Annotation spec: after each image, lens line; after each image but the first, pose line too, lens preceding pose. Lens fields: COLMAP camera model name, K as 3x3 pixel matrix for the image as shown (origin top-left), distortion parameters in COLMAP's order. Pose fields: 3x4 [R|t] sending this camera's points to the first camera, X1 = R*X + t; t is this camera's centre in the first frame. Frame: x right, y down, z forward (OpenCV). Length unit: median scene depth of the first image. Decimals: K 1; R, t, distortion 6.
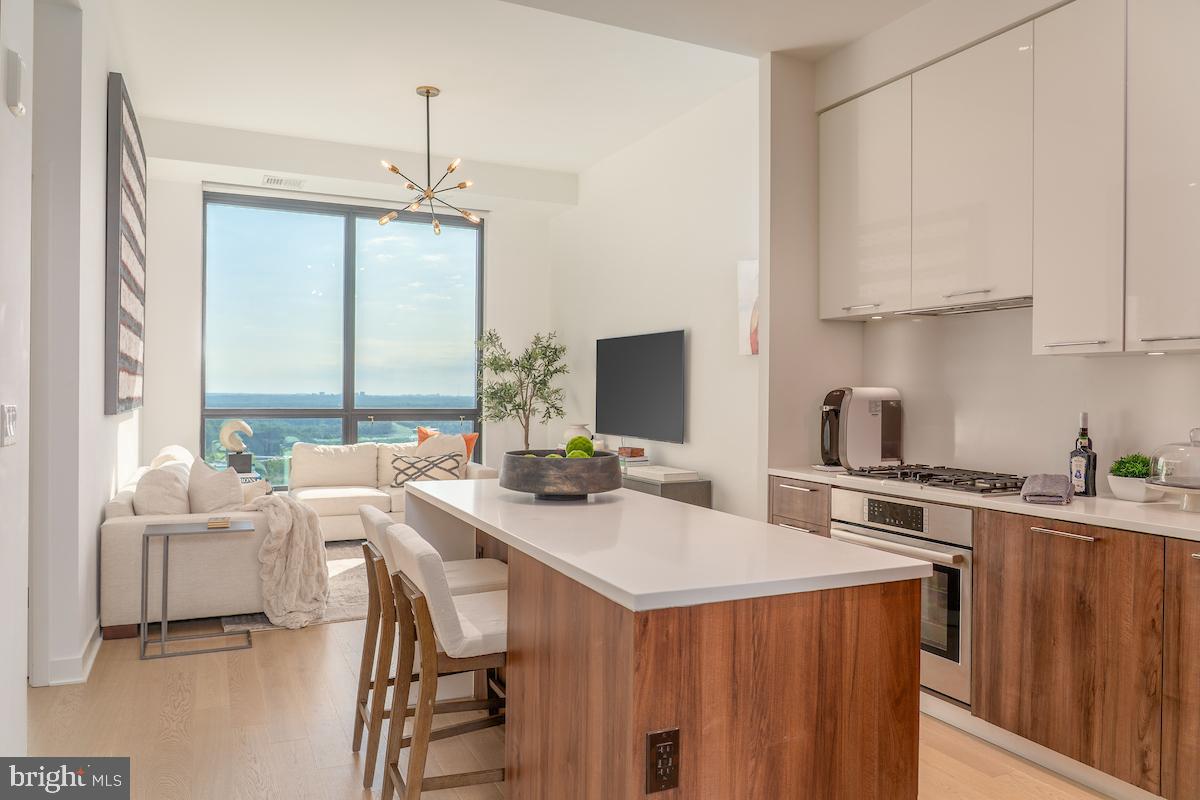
lens RADIAL K [[827.8, 0, 605.5], [0, 827.8, 398.9], [0, 0, 1]] dist [-0.025421, 0.018382]
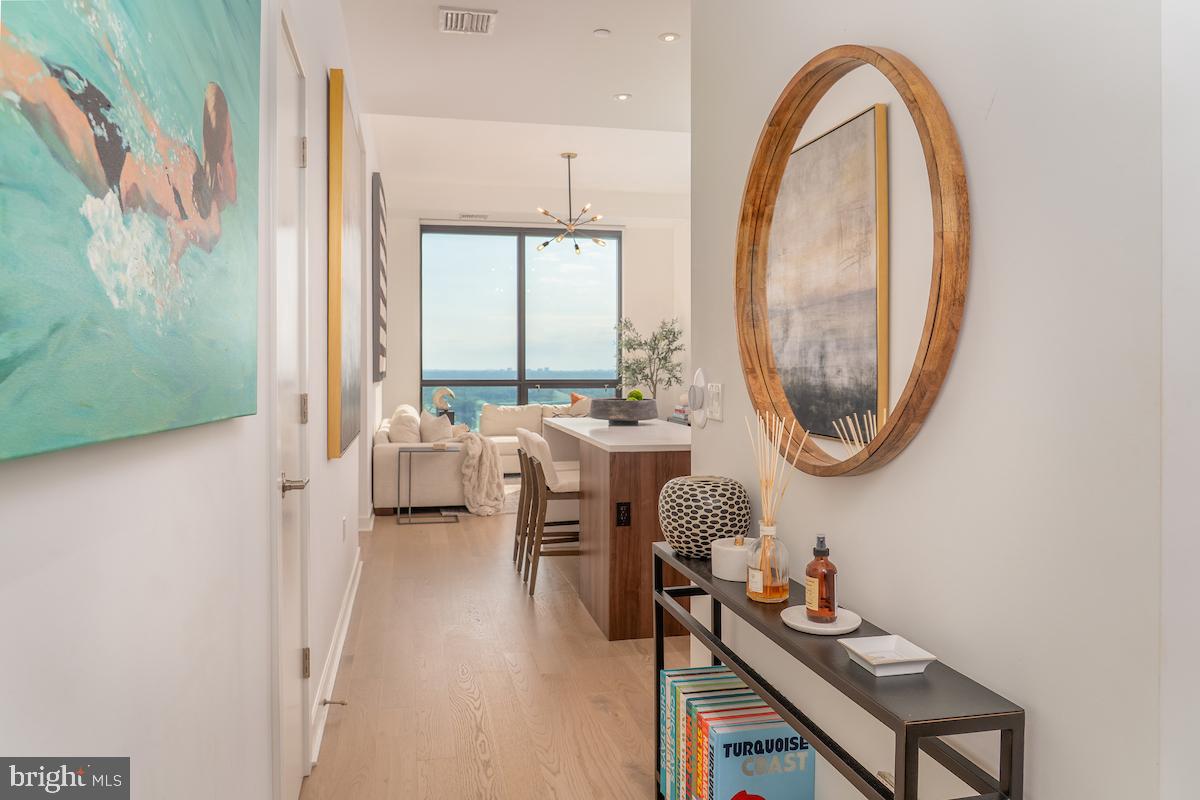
lens RADIAL K [[827.8, 0, 596.3], [0, 827.8, 387.7], [0, 0, 1]] dist [-0.025421, 0.018382]
pose [[0.974249, -0.004118, -0.225437, 0.219113], [0.007909, 0.999842, 0.015914, 0.009429], [0.225336, -0.017287, 0.974128, -0.562535]]
